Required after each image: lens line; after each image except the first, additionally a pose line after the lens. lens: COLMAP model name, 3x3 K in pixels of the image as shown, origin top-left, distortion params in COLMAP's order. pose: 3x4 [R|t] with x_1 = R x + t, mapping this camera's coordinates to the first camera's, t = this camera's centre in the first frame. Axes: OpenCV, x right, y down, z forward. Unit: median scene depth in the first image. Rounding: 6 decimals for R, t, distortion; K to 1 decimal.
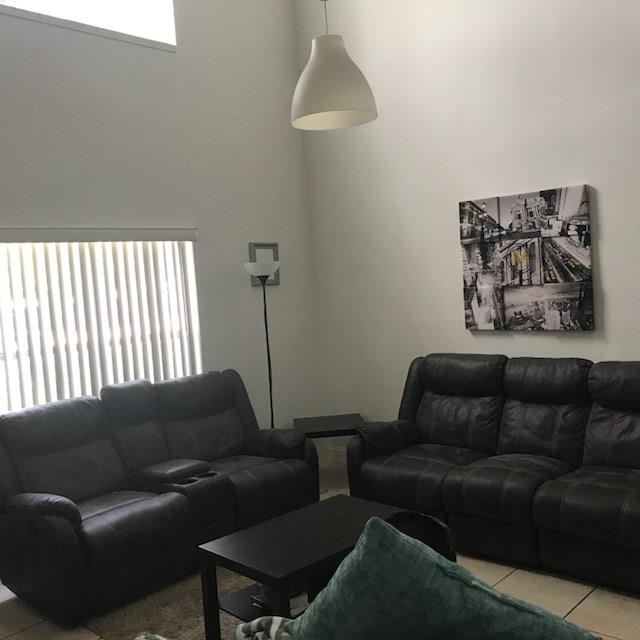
lens RADIAL K [[692.4, 0, 316.5], [0, 692.4, 314.7], [0, 0, 1]] dist [0.128631, -0.379800]
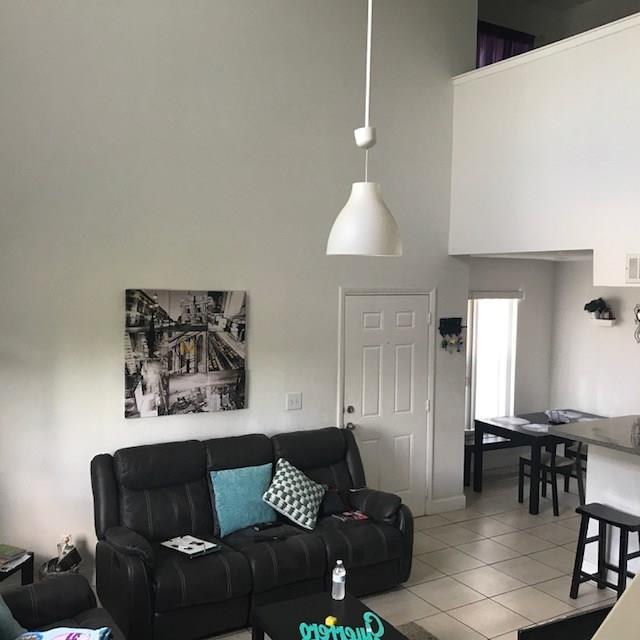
lens RADIAL K [[692.4, 0, 316.5], [0, 692.4, 314.7], [0, 0, 1]] dist [0.128631, -0.379800]
pose [[0.254393, 0.030036, 0.966634, -0.707789], [0.015749, 0.999256, -0.035194, -0.091089], [-0.966973, 0.024177, 0.253730, 0.516710]]
